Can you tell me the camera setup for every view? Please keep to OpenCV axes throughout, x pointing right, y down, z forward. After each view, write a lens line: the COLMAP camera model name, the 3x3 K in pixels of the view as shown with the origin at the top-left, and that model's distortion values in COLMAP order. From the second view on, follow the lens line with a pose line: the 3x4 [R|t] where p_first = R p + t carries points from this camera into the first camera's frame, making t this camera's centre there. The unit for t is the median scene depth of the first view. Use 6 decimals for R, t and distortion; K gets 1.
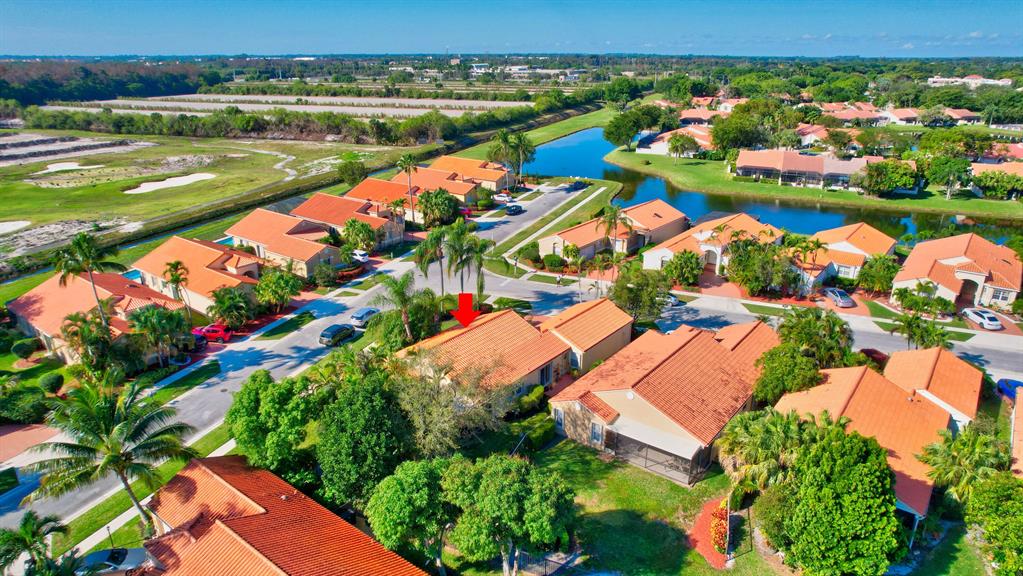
lens RADIAL K [[655.7, 0, 510.9], [0, 655.7, 289.8], [0, 0, 1]] dist [-0.069208, 0.058526]
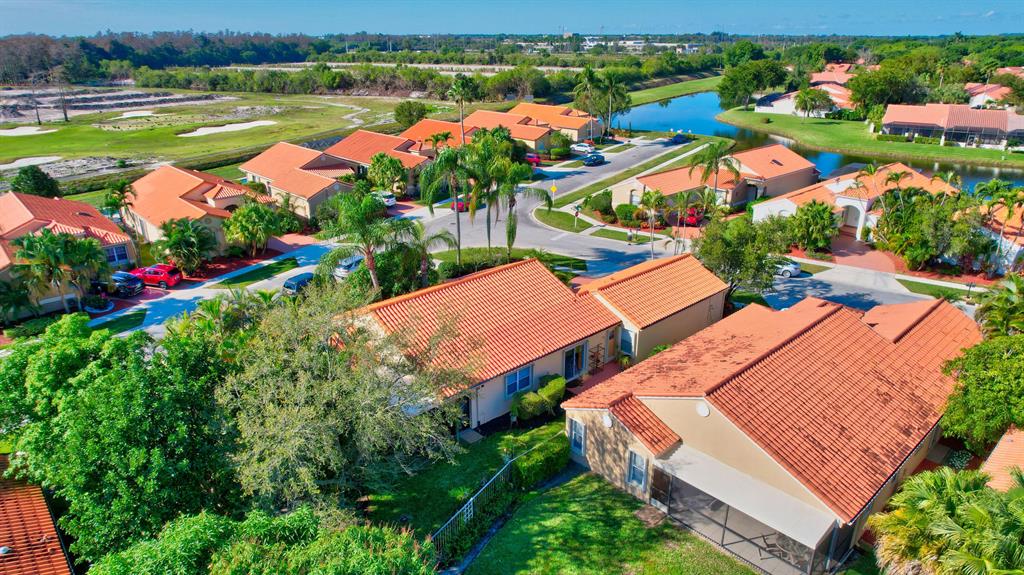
lens RADIAL K [[656.4, 0, 510.3], [0, 656.4, 293.8], [0, 0, 1]] dist [-0.069208, 0.058526]
pose [[0.985586, 0.057879, -0.158964, 0.059248], [-0.053025, 0.997993, 0.034614, 0.031736], [0.160649, -0.025686, 0.986677, 0.248999]]
